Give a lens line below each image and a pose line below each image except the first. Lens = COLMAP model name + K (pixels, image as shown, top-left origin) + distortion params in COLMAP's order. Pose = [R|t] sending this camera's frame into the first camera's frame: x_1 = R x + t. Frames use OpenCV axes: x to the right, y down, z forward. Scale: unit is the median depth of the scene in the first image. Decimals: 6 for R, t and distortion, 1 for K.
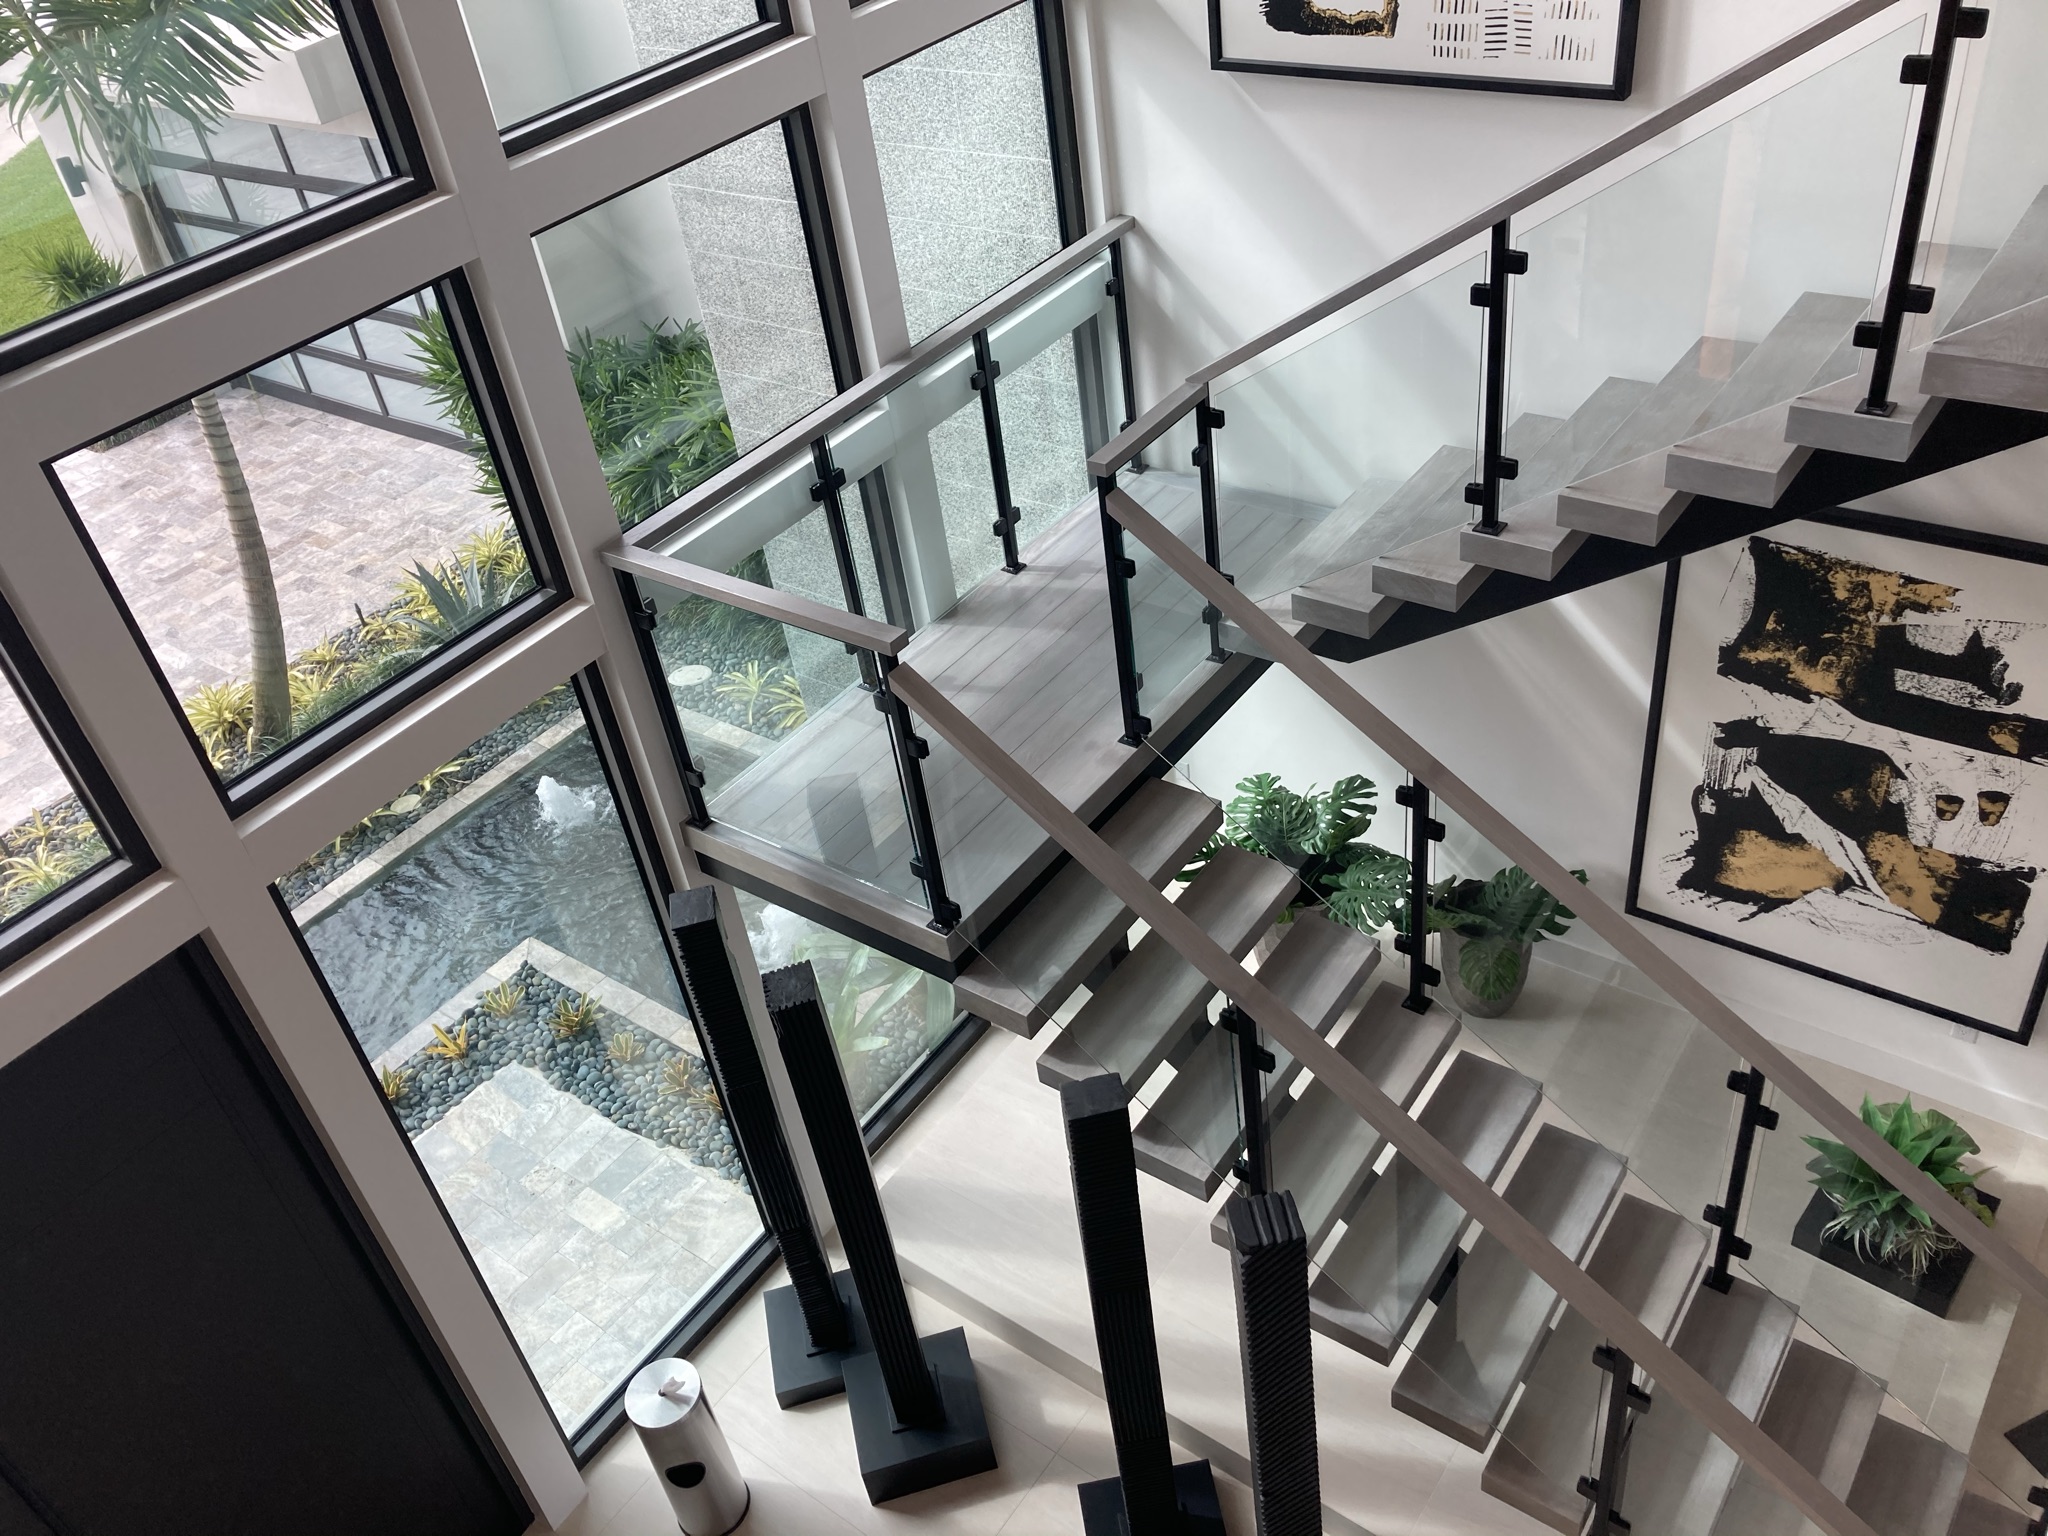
lens RADIAL K [[1666.4, 0, 1008.5], [0, 1666.4, 763.8], [0, 0, 1]] dist [0.038319, -0.009500]
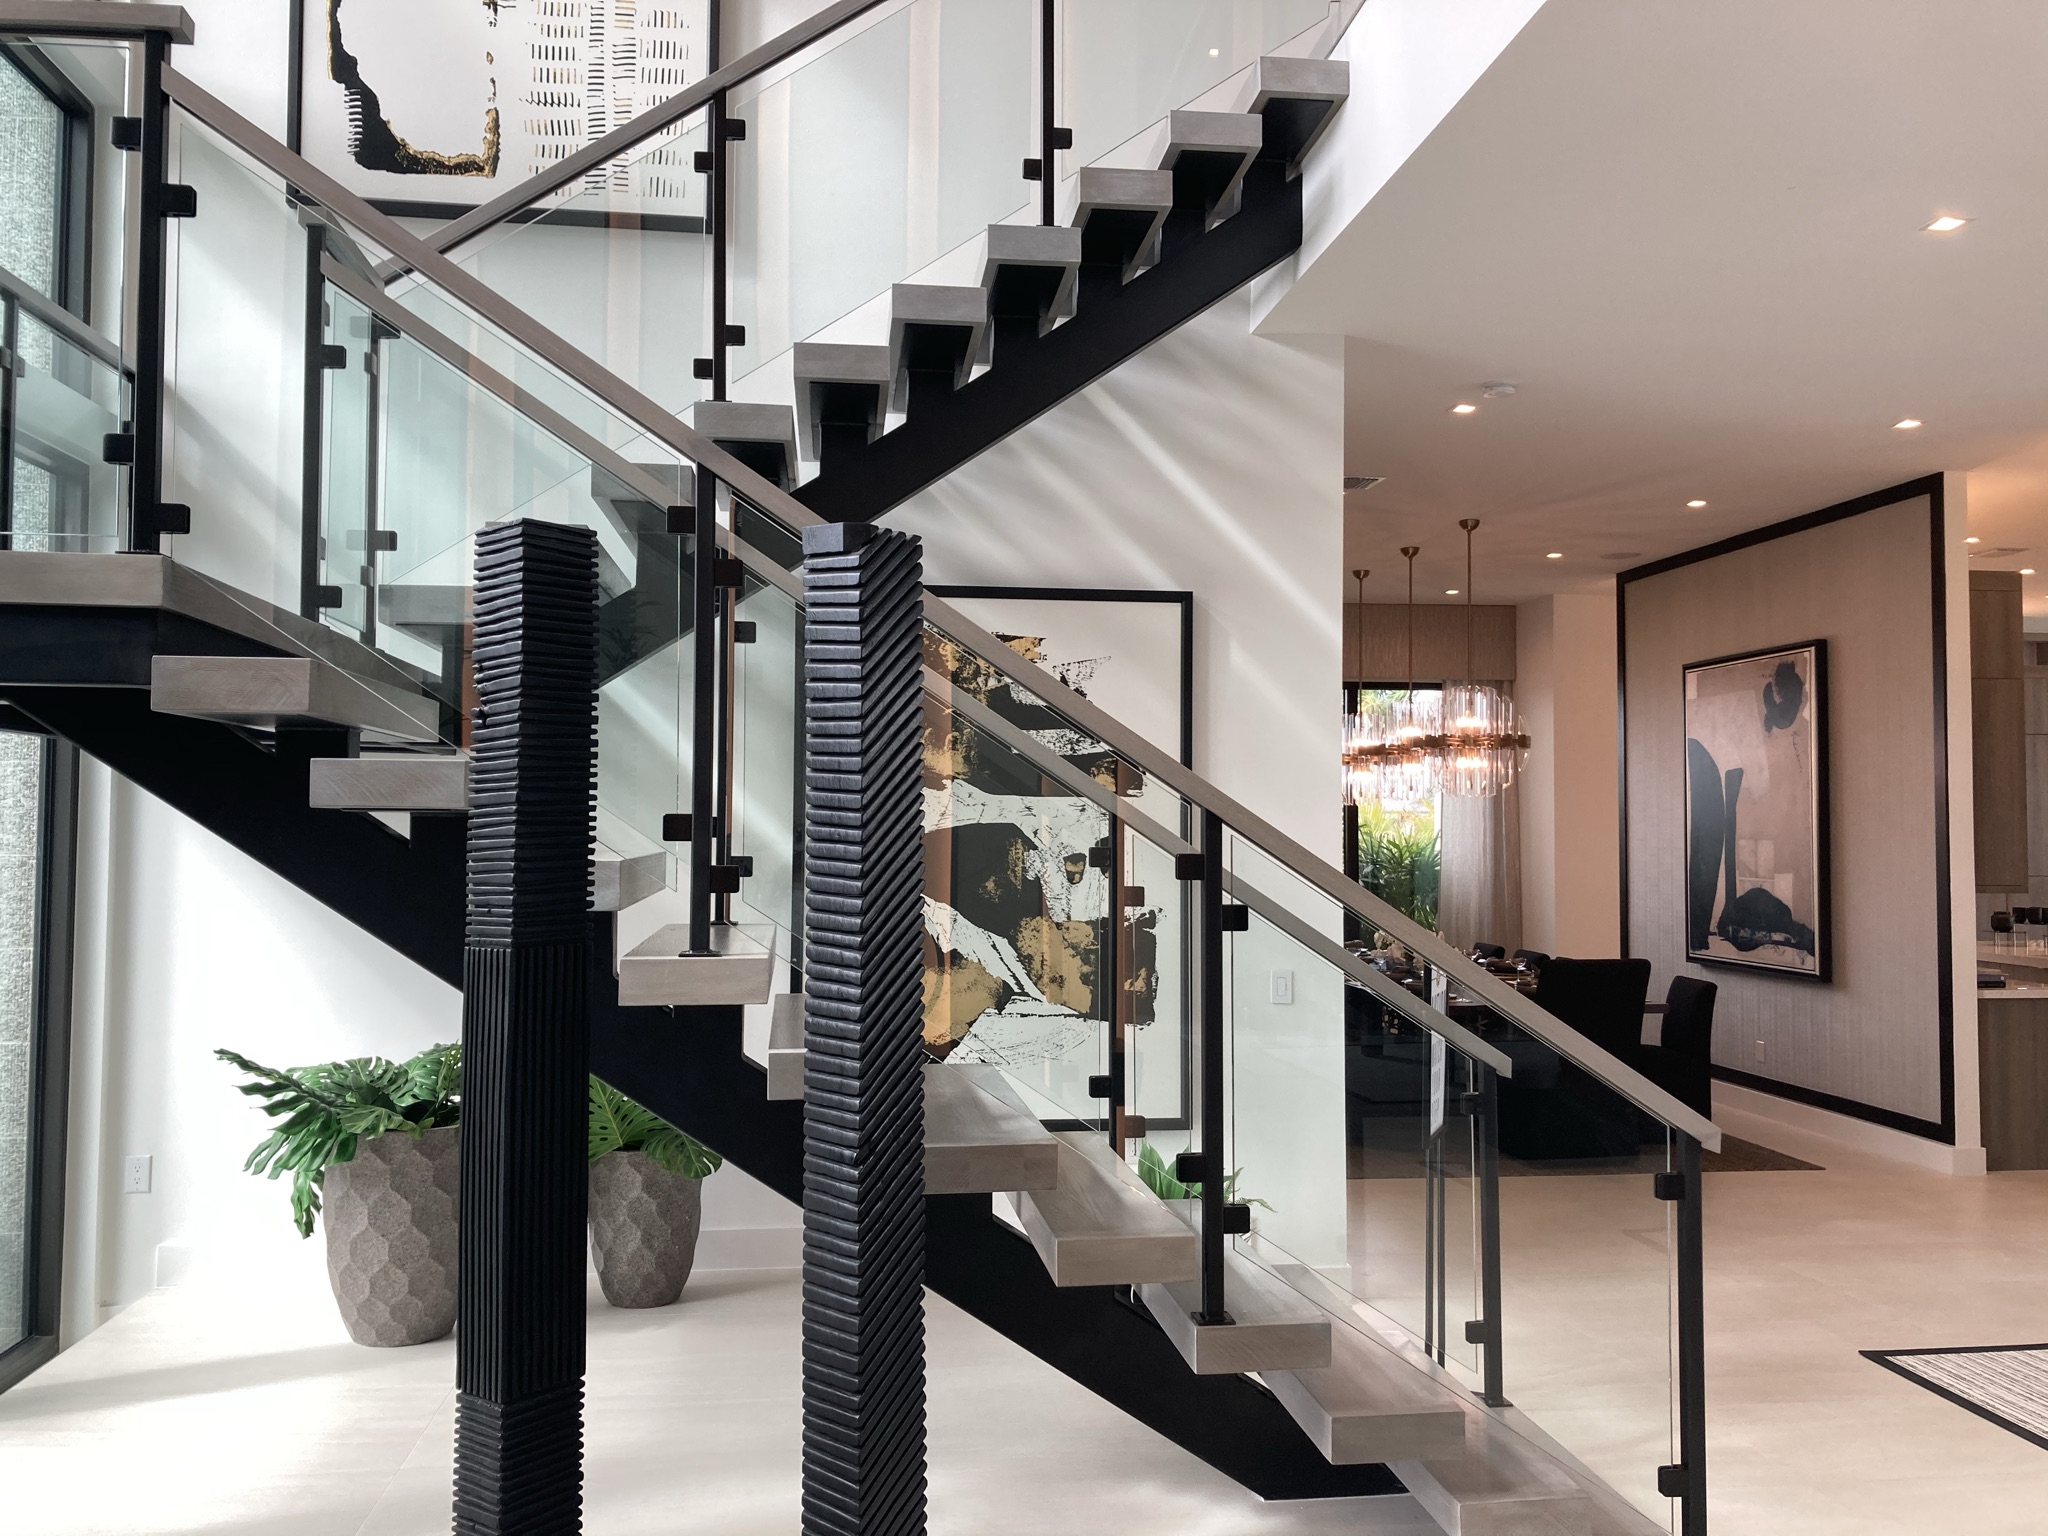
lens RADIAL K [[1666.4, 0, 1024.7], [0, 1666.4, 773.4], [0, 0, 1]] dist [0.038319, -0.009500]
pose [[0.719224, 0.156571, 0.676906, -0.187149], [0.333420, 0.776977, -0.533983, 0.526524], [-0.609547, 0.609747, 0.506616, 0.444086]]
